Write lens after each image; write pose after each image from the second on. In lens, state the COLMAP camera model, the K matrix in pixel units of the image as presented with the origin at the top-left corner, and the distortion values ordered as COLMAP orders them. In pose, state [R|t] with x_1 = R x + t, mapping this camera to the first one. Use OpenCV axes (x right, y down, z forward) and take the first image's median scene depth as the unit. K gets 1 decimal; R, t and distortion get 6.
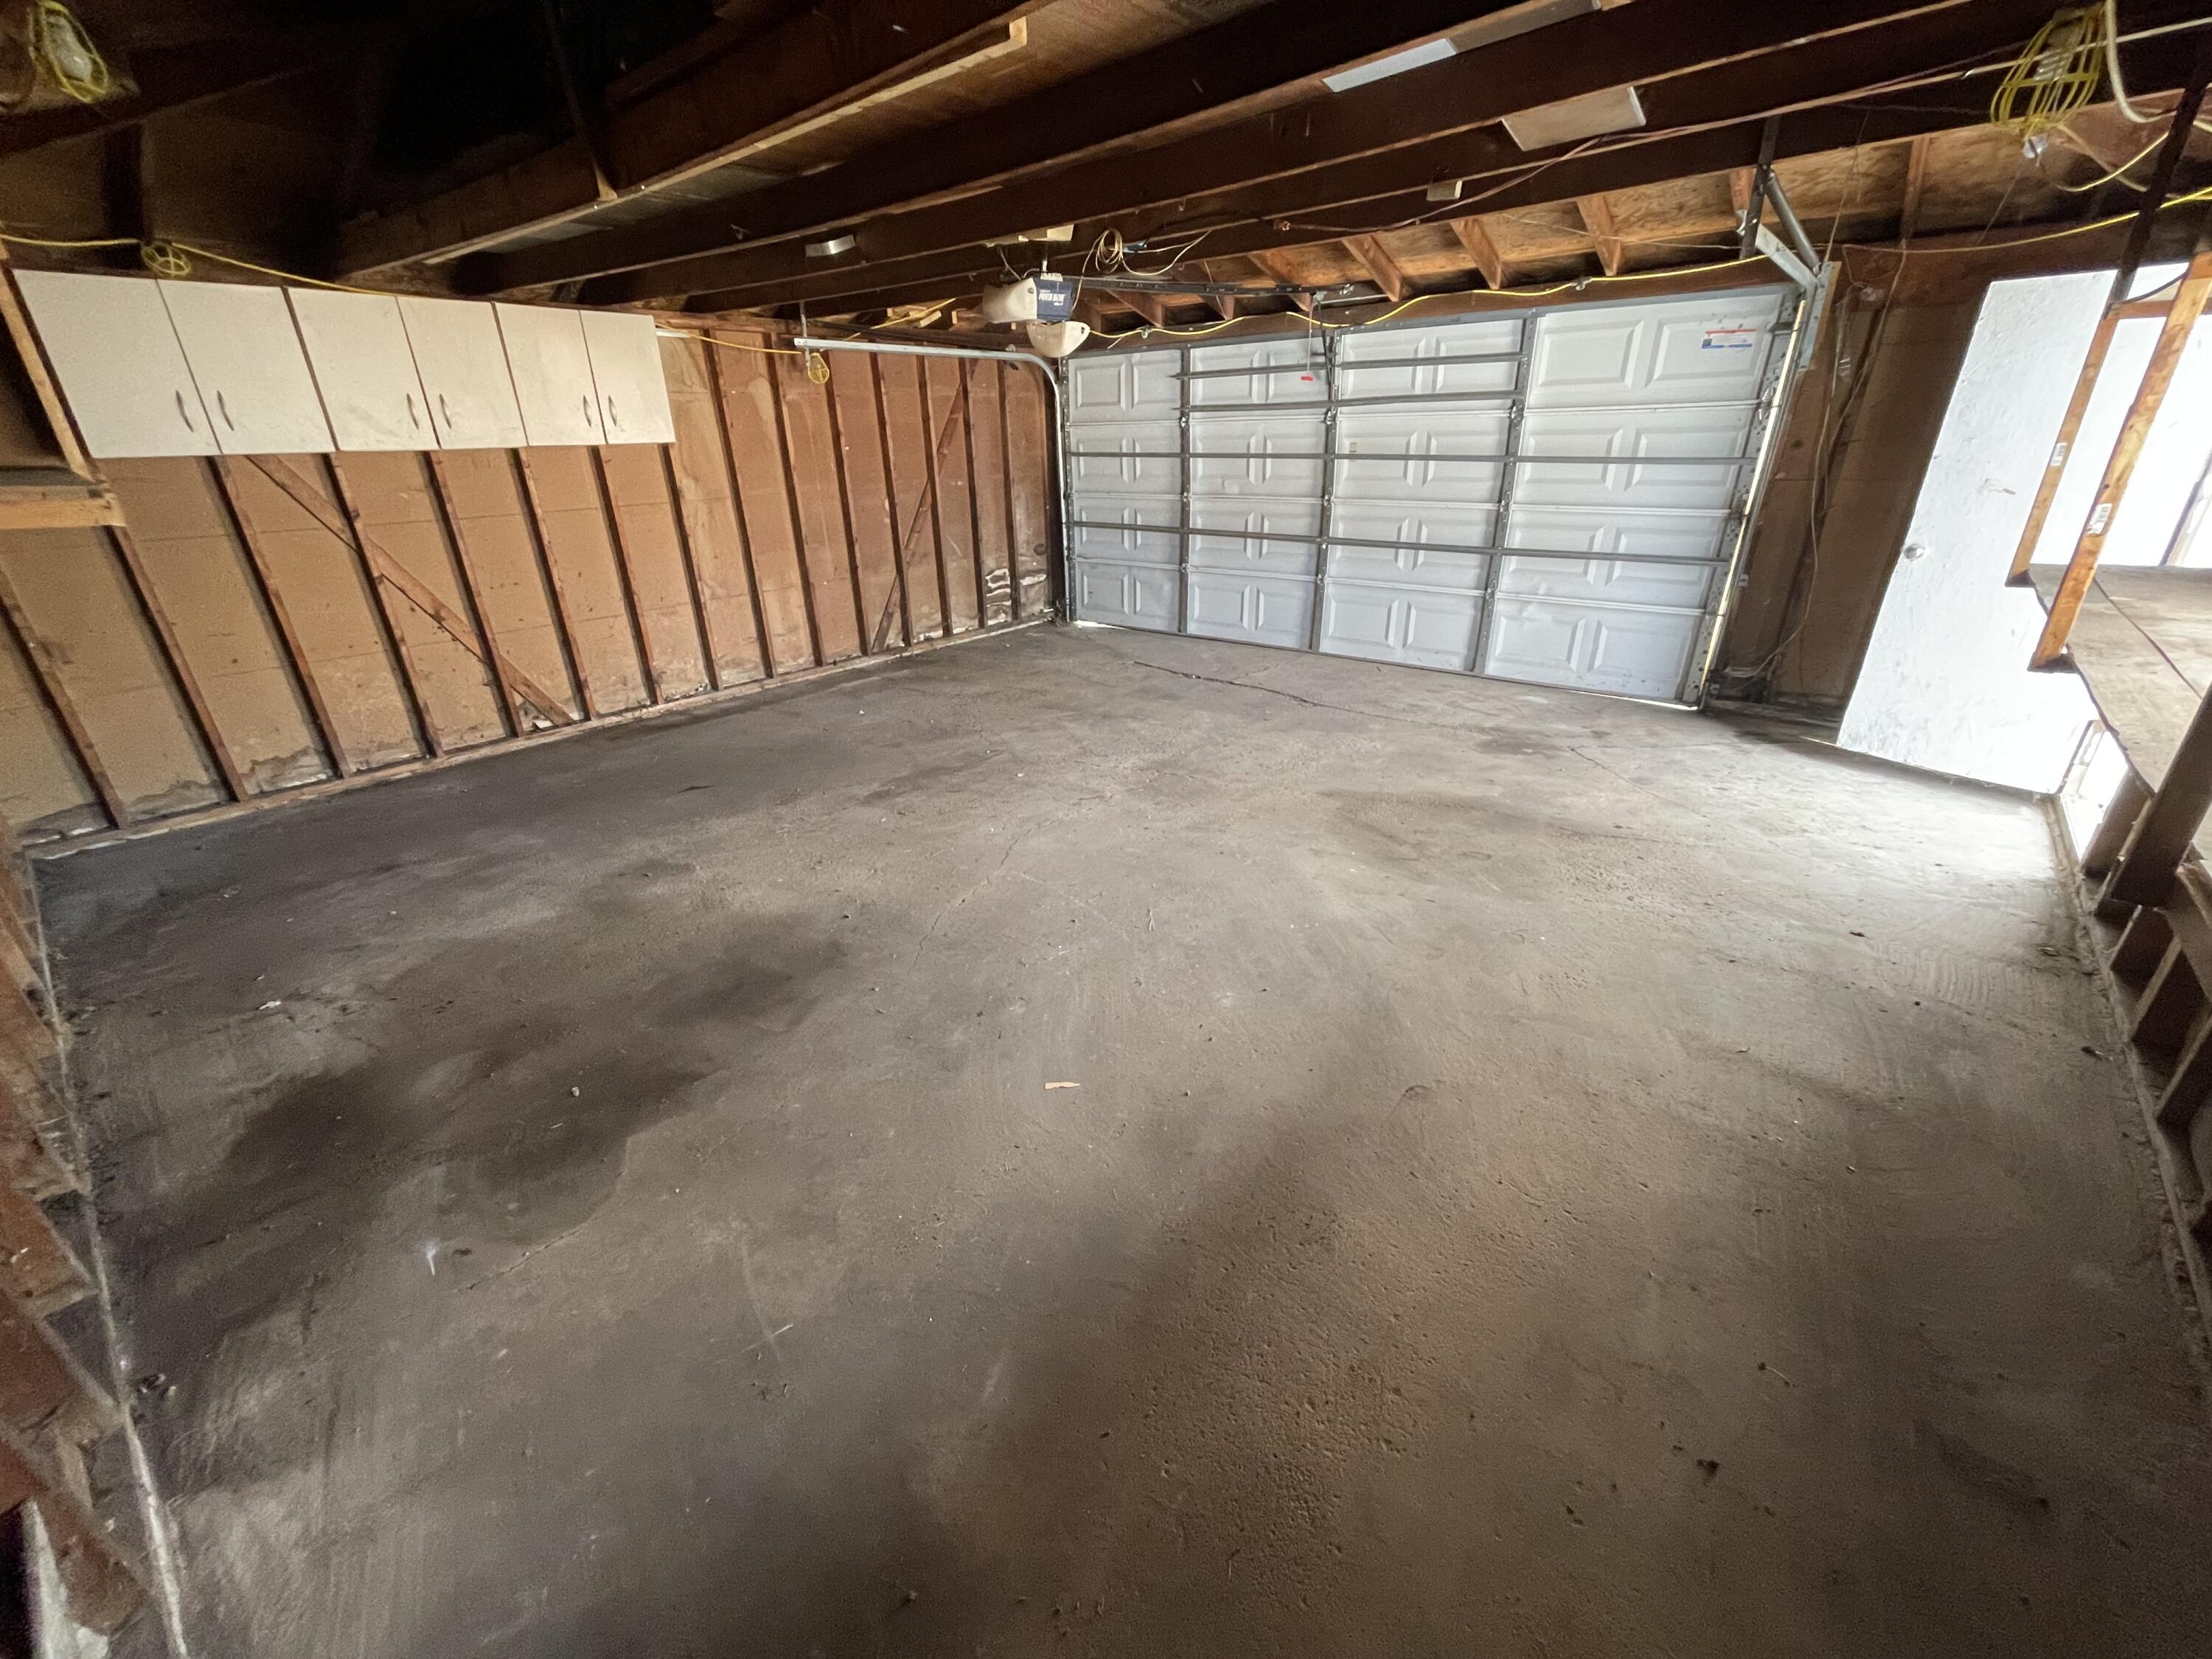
lens RADIAL K [[895.9, 0, 1102.2], [0, 895.9, 829.0], [0, 0, 1]] dist [-0.000247, 0.000302]
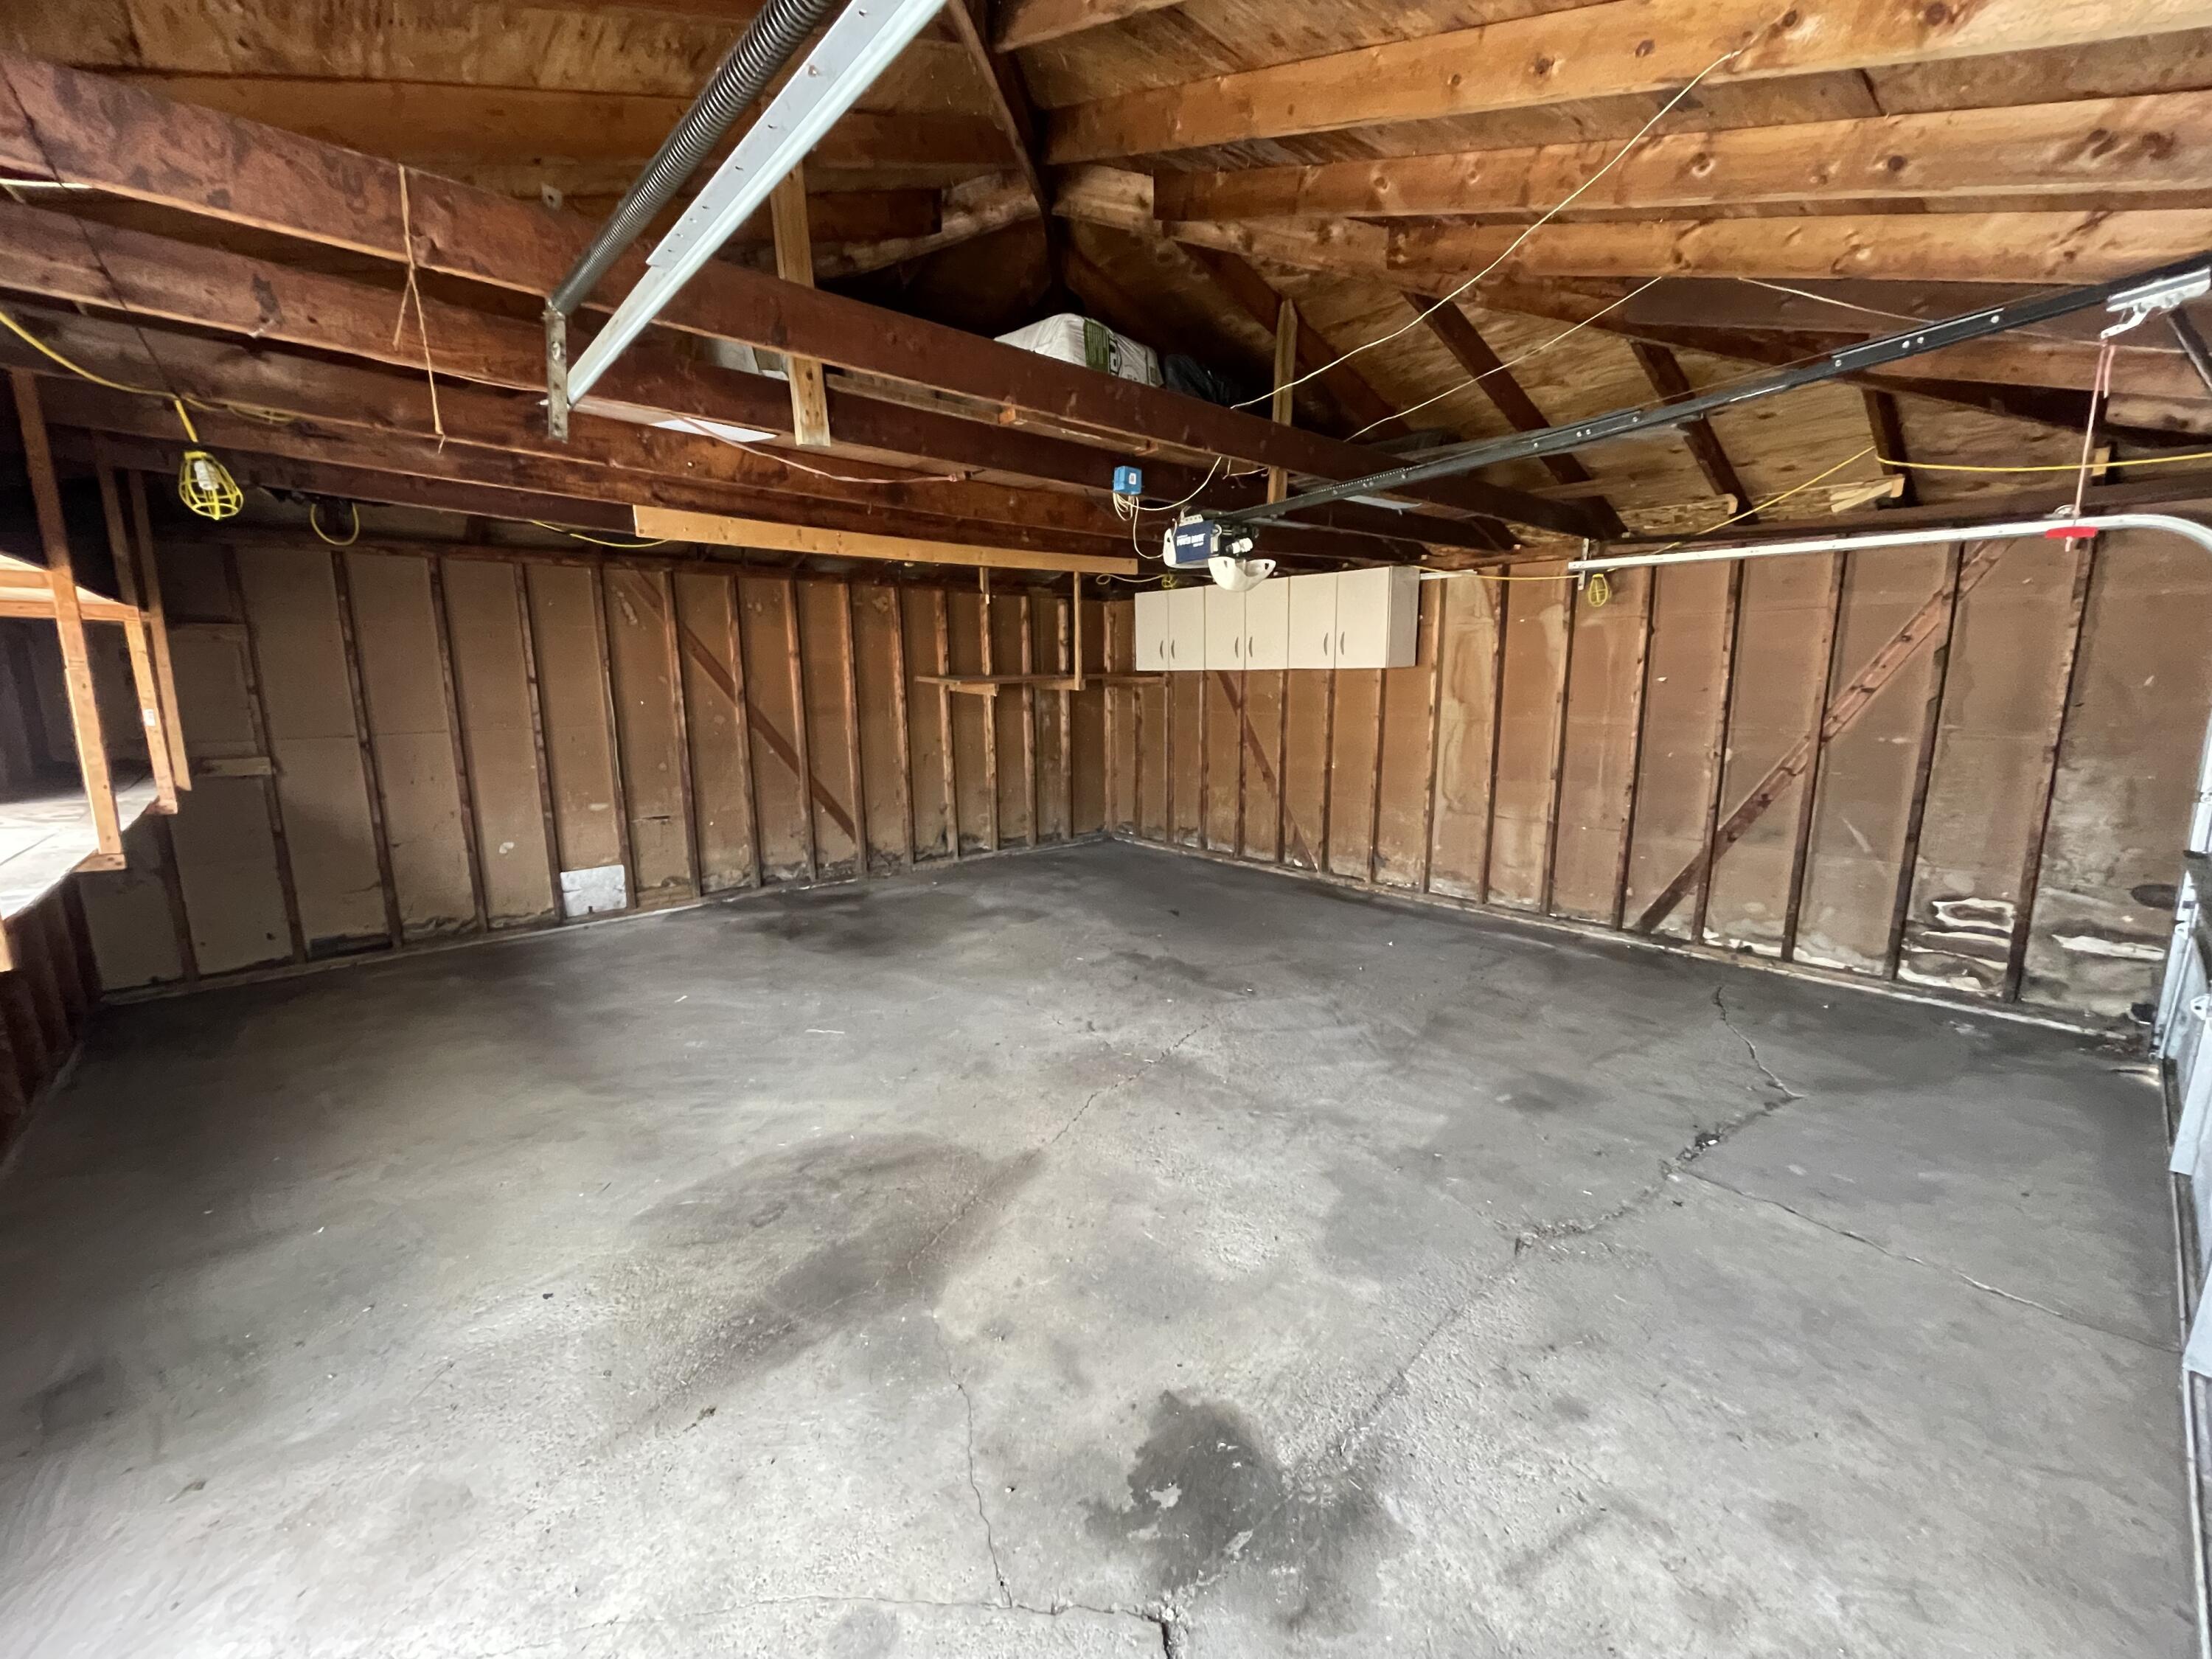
lens RADIAL K [[895.9, 0, 1102.7], [0, 895.9, 835.2], [0, 0, 1]] dist [-0.000247, 0.000302]
pose [[-0.152260, 0.199158, -0.968067, 0.747111], [-0.393194, 0.886432, 0.244206, -0.389565], [0.906761, 0.417820, -0.056661, 0.846872]]
